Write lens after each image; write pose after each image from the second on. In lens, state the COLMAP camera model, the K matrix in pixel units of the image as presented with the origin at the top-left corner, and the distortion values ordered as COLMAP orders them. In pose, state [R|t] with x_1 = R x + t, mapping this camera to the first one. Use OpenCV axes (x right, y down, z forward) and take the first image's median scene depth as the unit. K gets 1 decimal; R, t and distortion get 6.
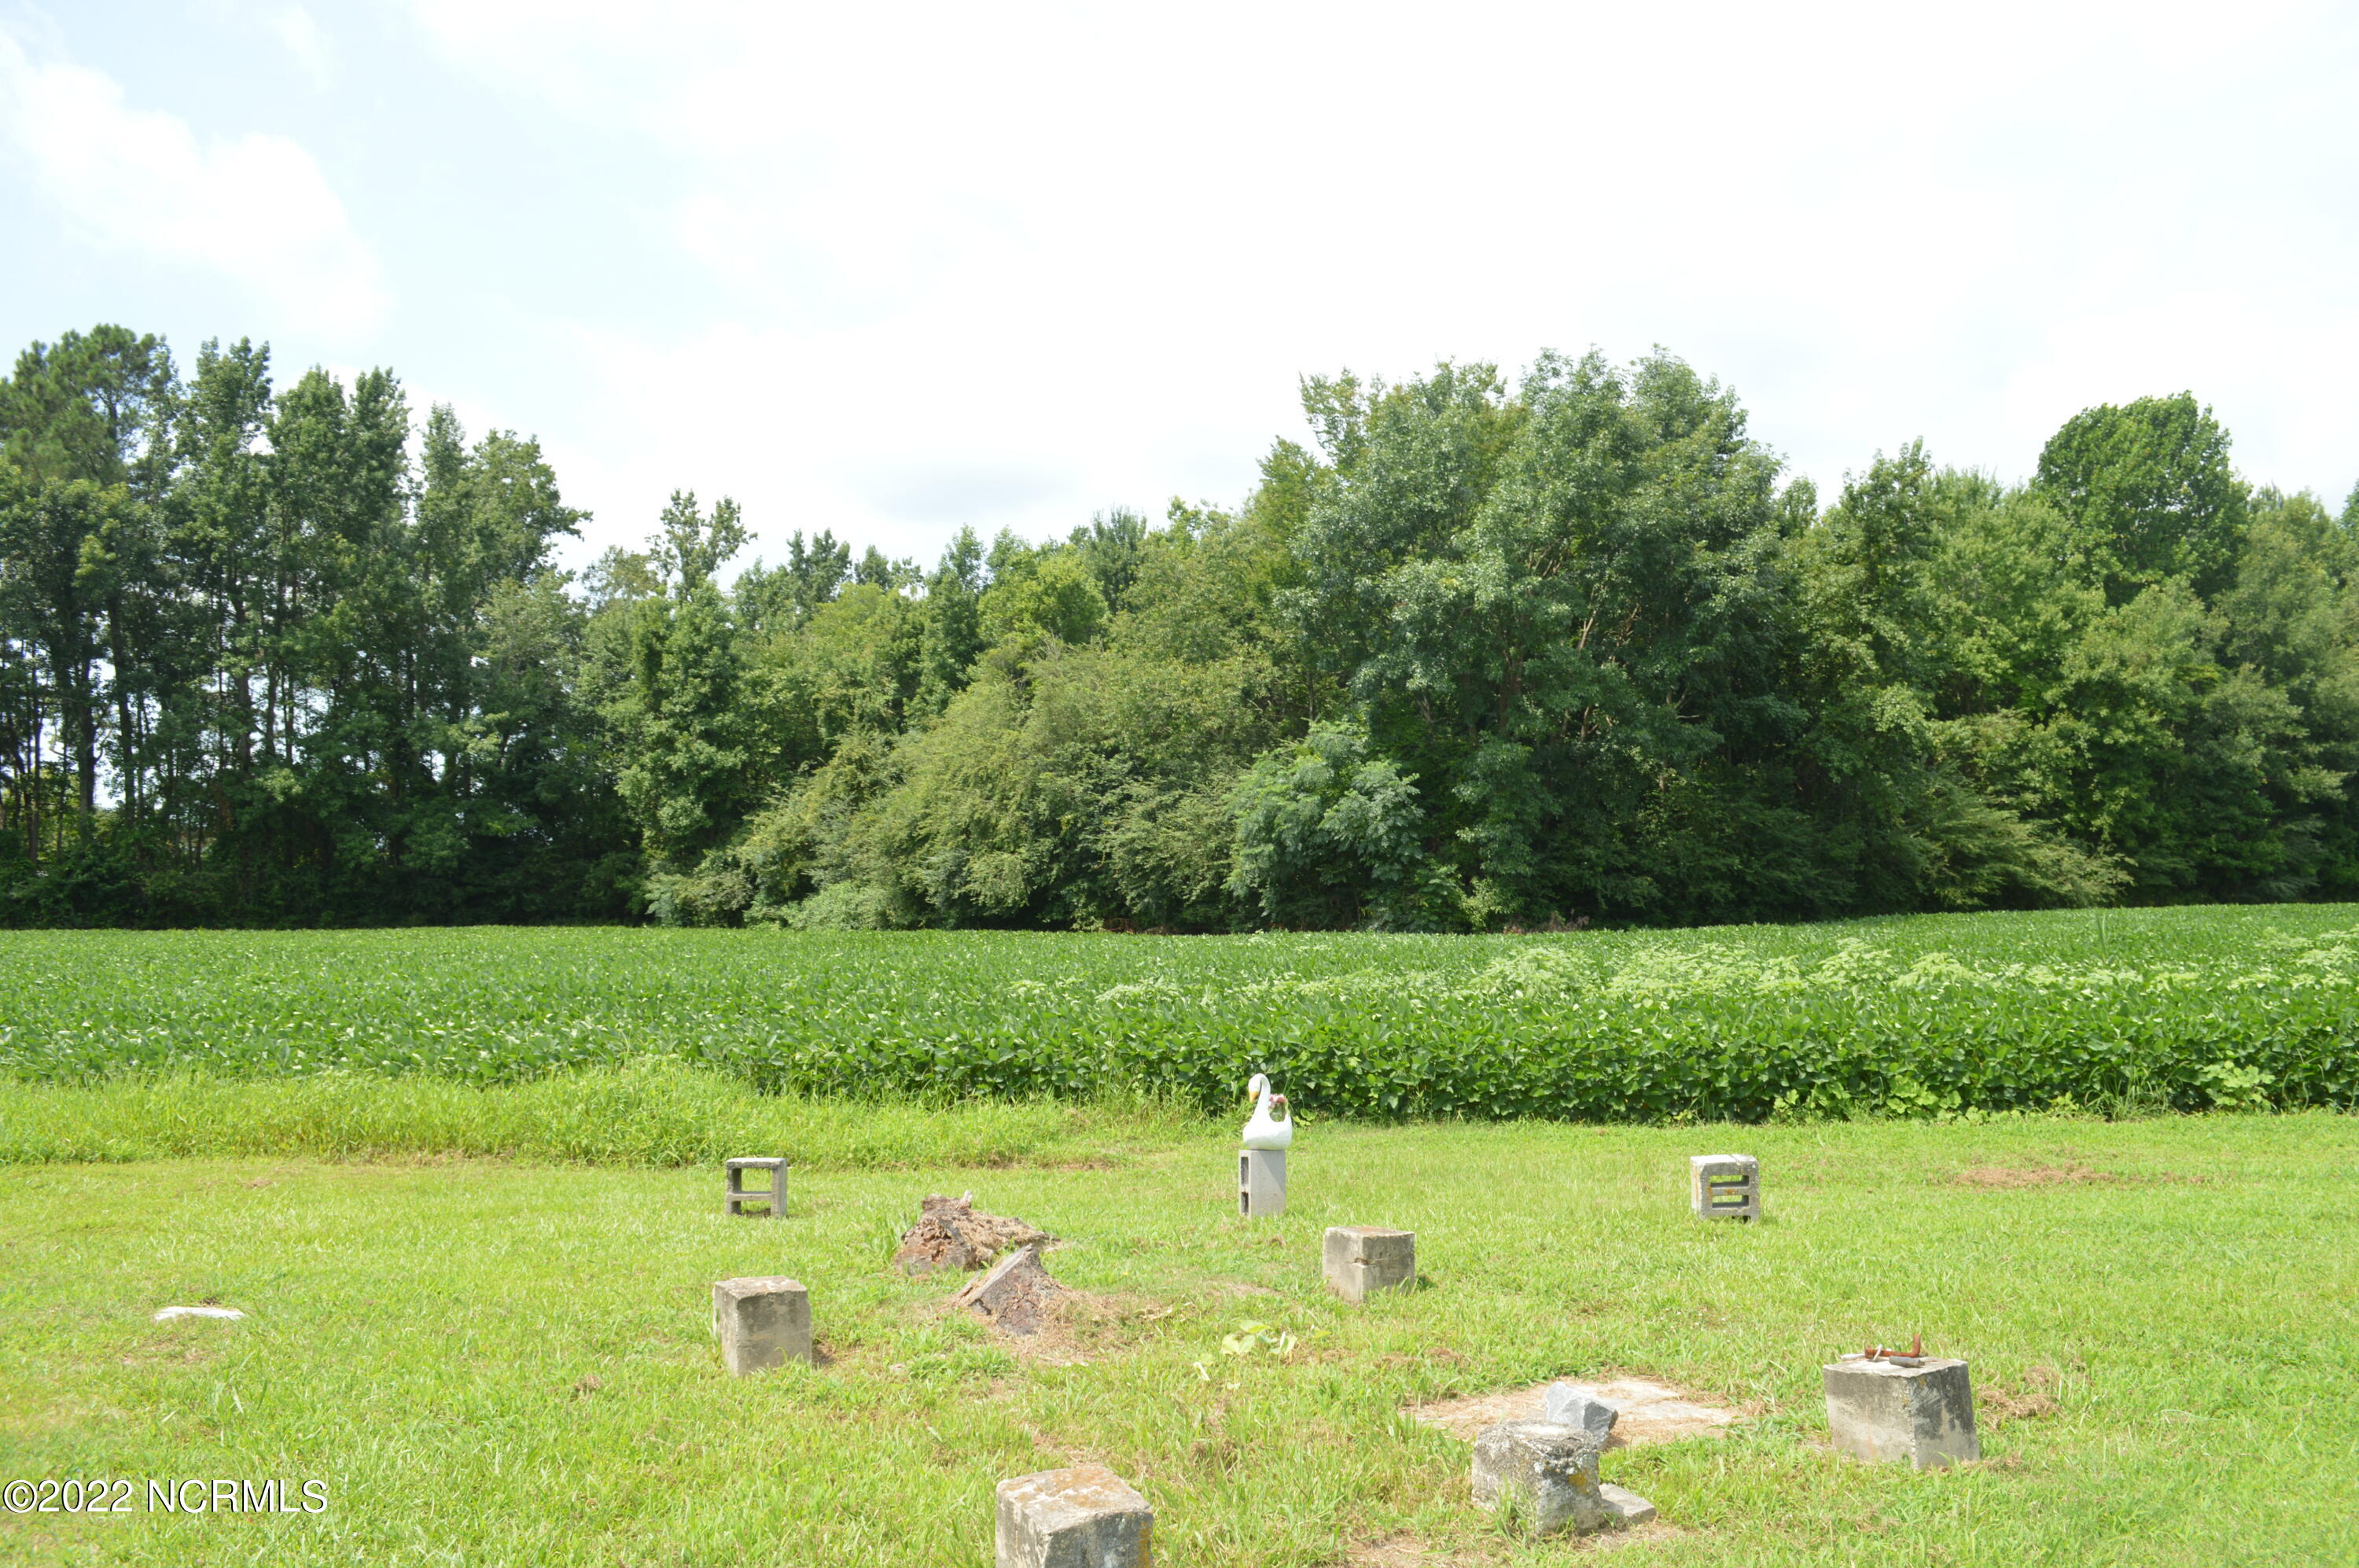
lens RADIAL K [[1868.5, 0, 1260.1], [0, 1868.5, 797.8], [0, 0, 1]] dist [-0.067538, 0.006187]
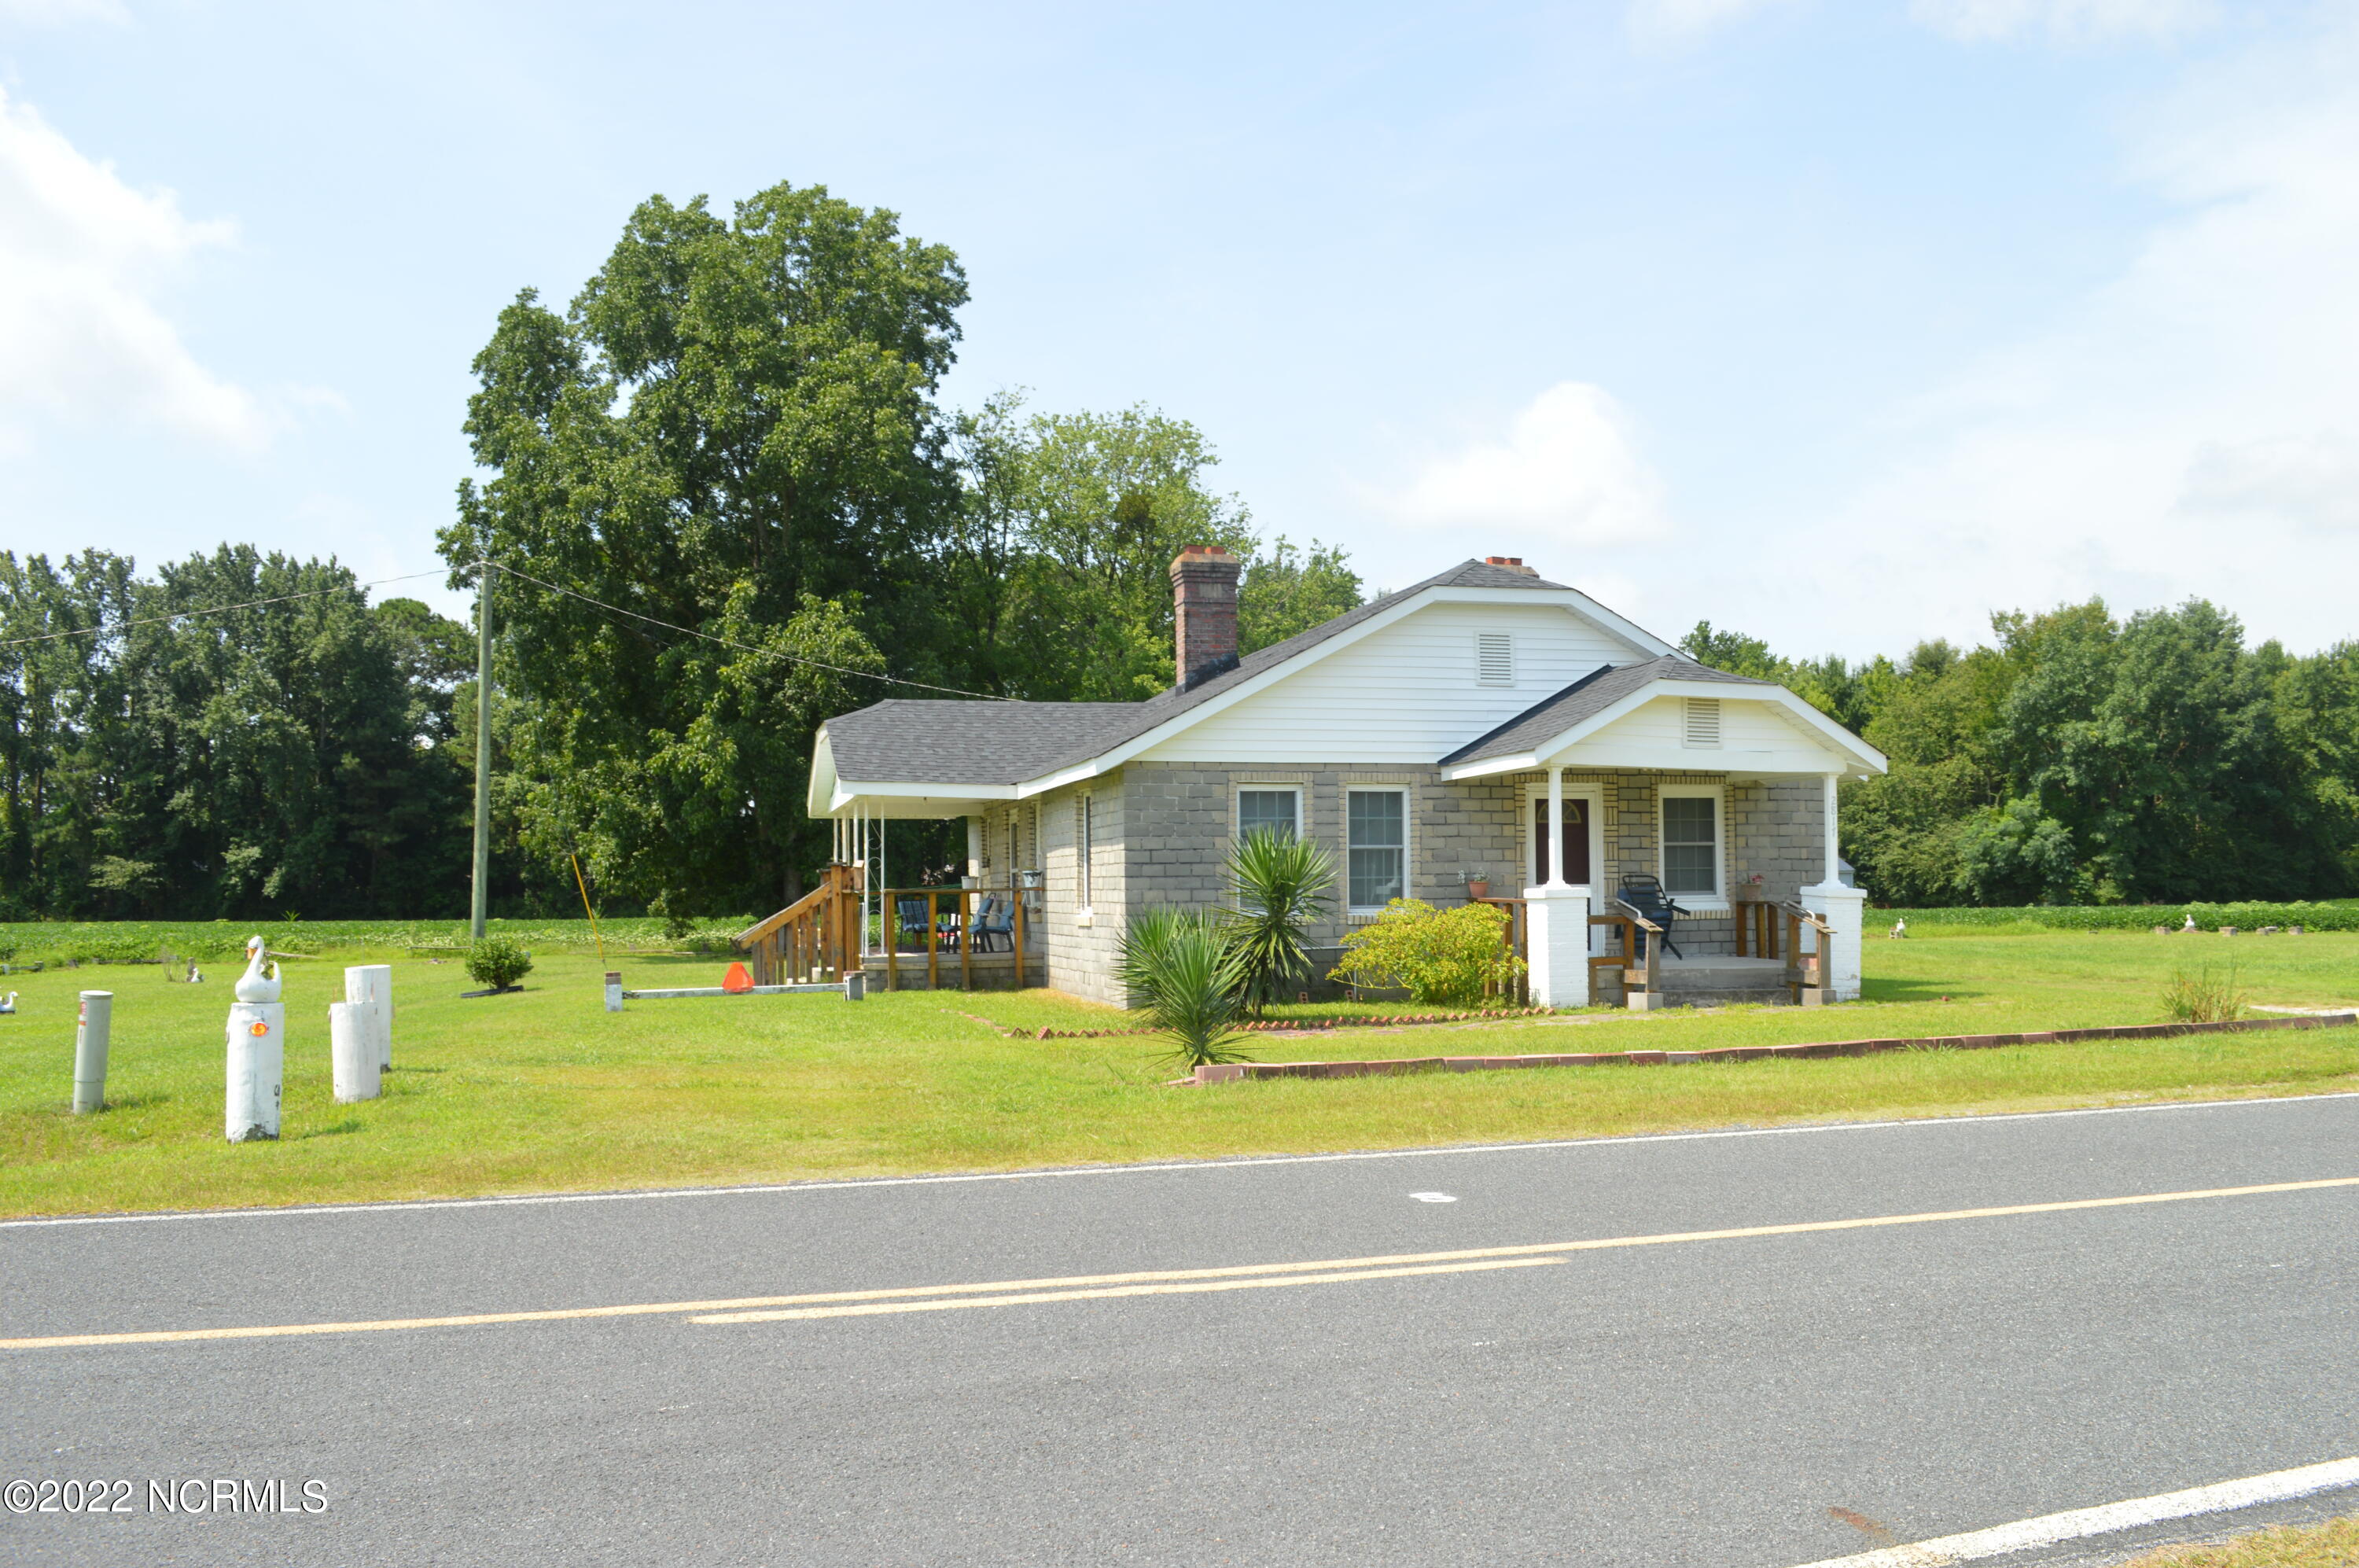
lens RADIAL K [[1868.5, 0, 1310.2], [0, 1868.5, 778.8], [0, 0, 1]] dist [-0.067538, 0.006187]
pose [[0.980906, -0.008744, -0.194283, -0.275987], [0.006550, 0.999907, -0.011933, -0.039133], [0.194370, 0.010432, 0.980873, -0.906628]]
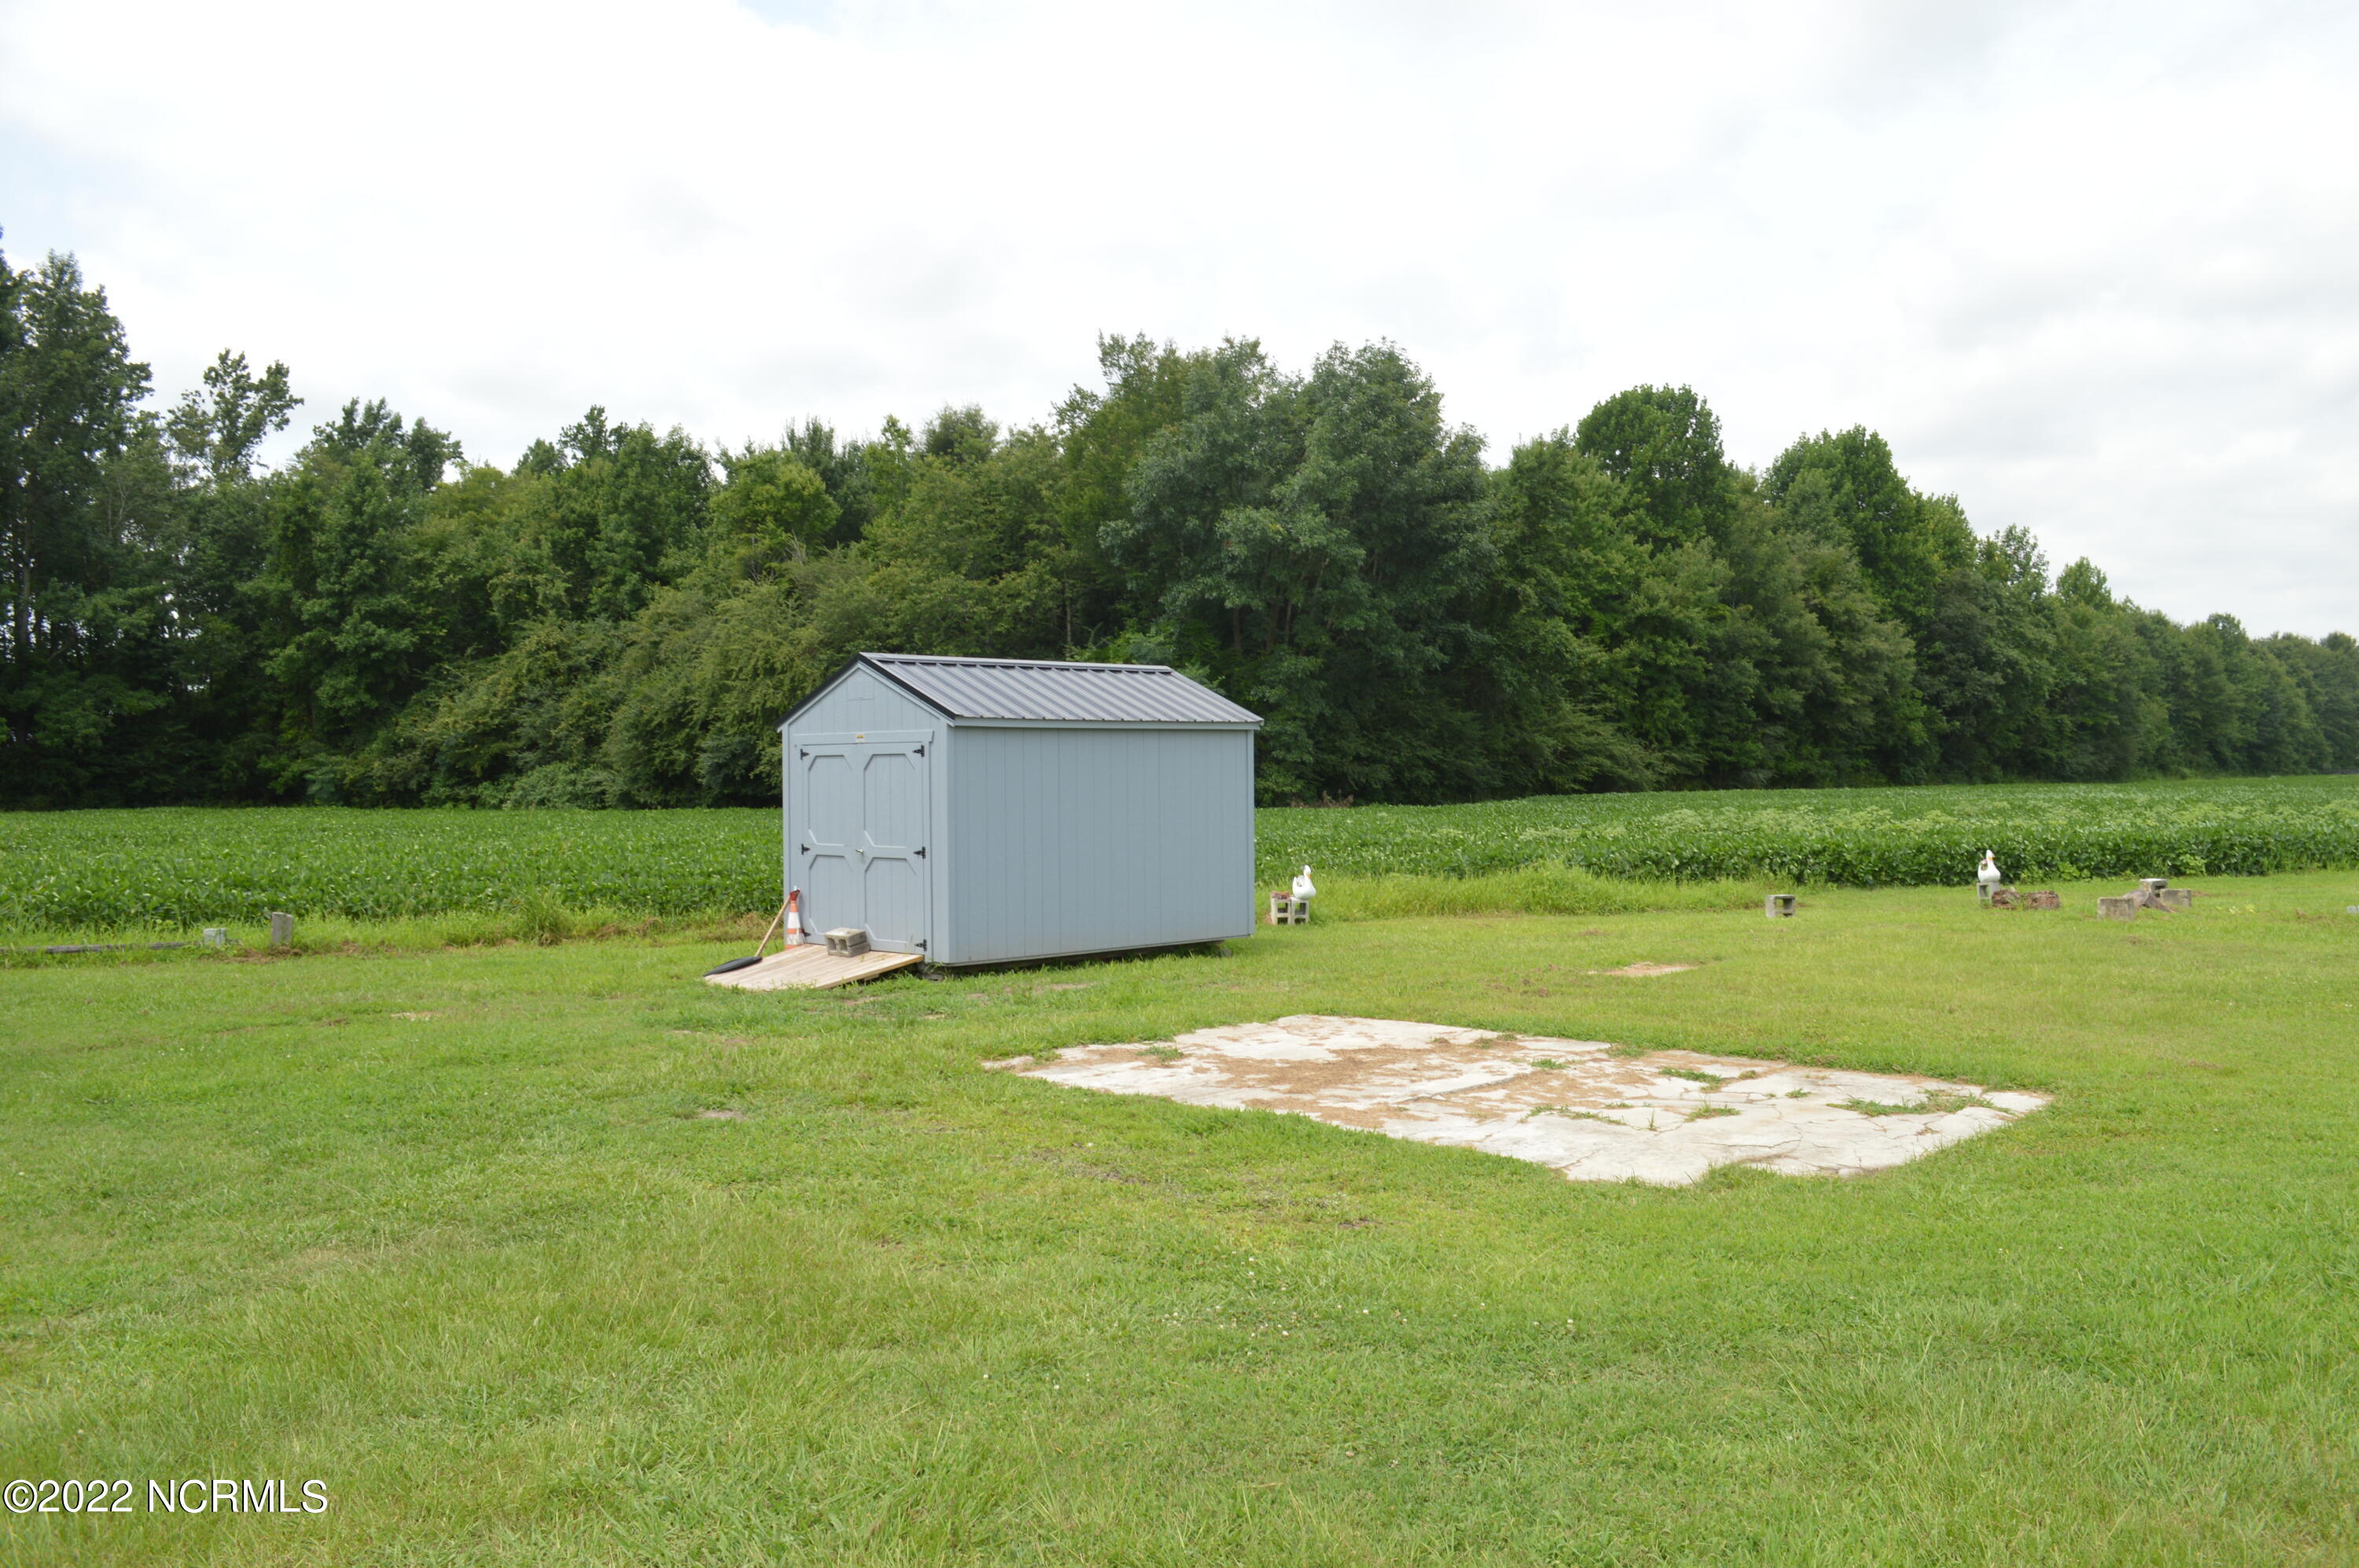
lens RADIAL K [[1868.5, 0, 1269.0], [0, 1868.5, 795.1], [0, 0, 1]] dist [-0.067538, 0.006187]
pose [[0.930993, 0.001319, 0.365034, -0.290924], [-0.022916, 0.998232, 0.054838, -0.003767], [-0.364317, -0.059419, 0.929378, -0.137468]]
